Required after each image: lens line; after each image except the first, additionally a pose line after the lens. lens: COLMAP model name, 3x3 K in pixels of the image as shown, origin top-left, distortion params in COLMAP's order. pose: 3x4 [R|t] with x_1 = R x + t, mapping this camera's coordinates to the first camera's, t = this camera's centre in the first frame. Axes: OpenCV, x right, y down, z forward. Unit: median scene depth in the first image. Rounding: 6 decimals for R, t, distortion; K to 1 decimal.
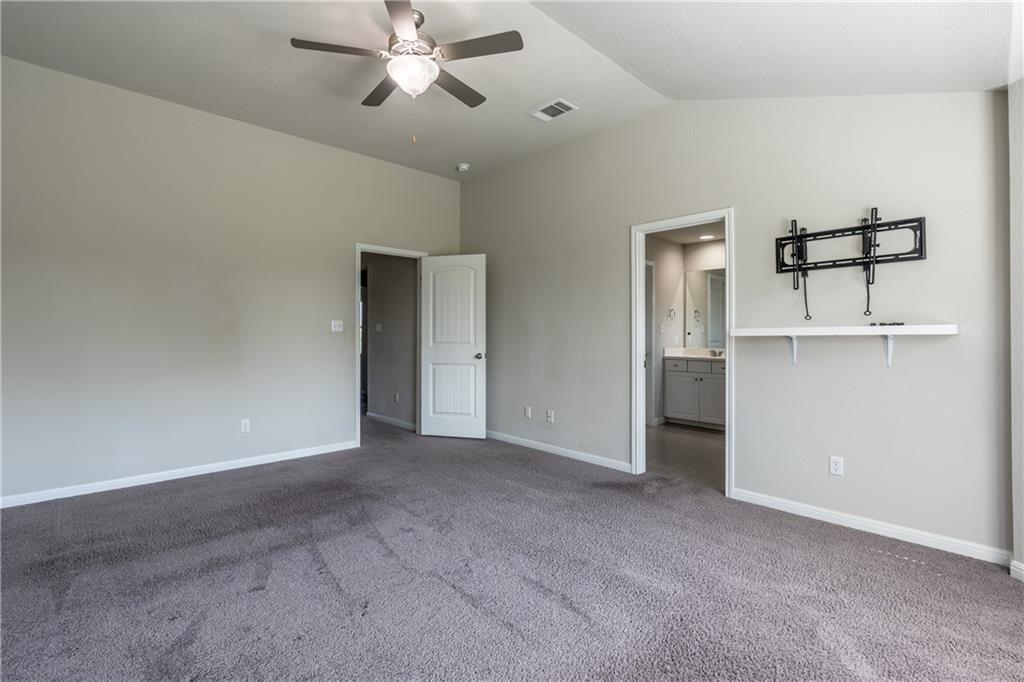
lens RADIAL K [[470.4, 0, 512.0], [0, 470.4, 341.0], [0, 0, 1]] dist [-0.002878, -0.000015]
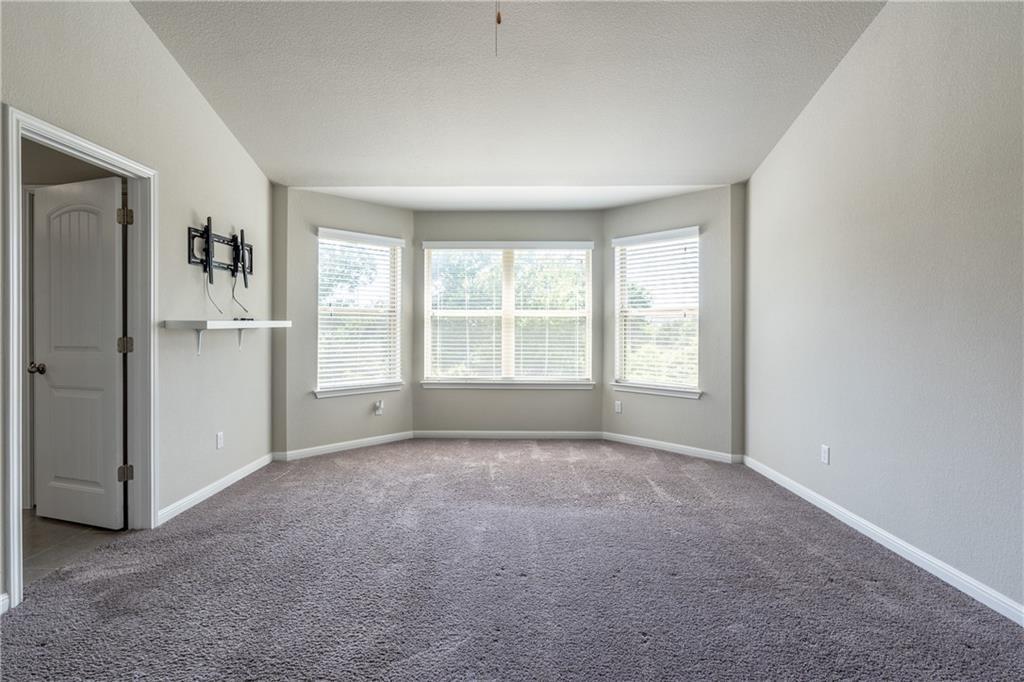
lens RADIAL K [[470.4, 0, 512.0], [0, 470.4, 341.0], [0, 0, 1]] dist [-0.002878, -0.000015]
pose [[-0.715053, -0.024575, 0.698638, -0.642018], [0.000891, 0.999349, 0.036065, -0.020943], [-0.699069, 0.026411, -0.714566, 1.341307]]
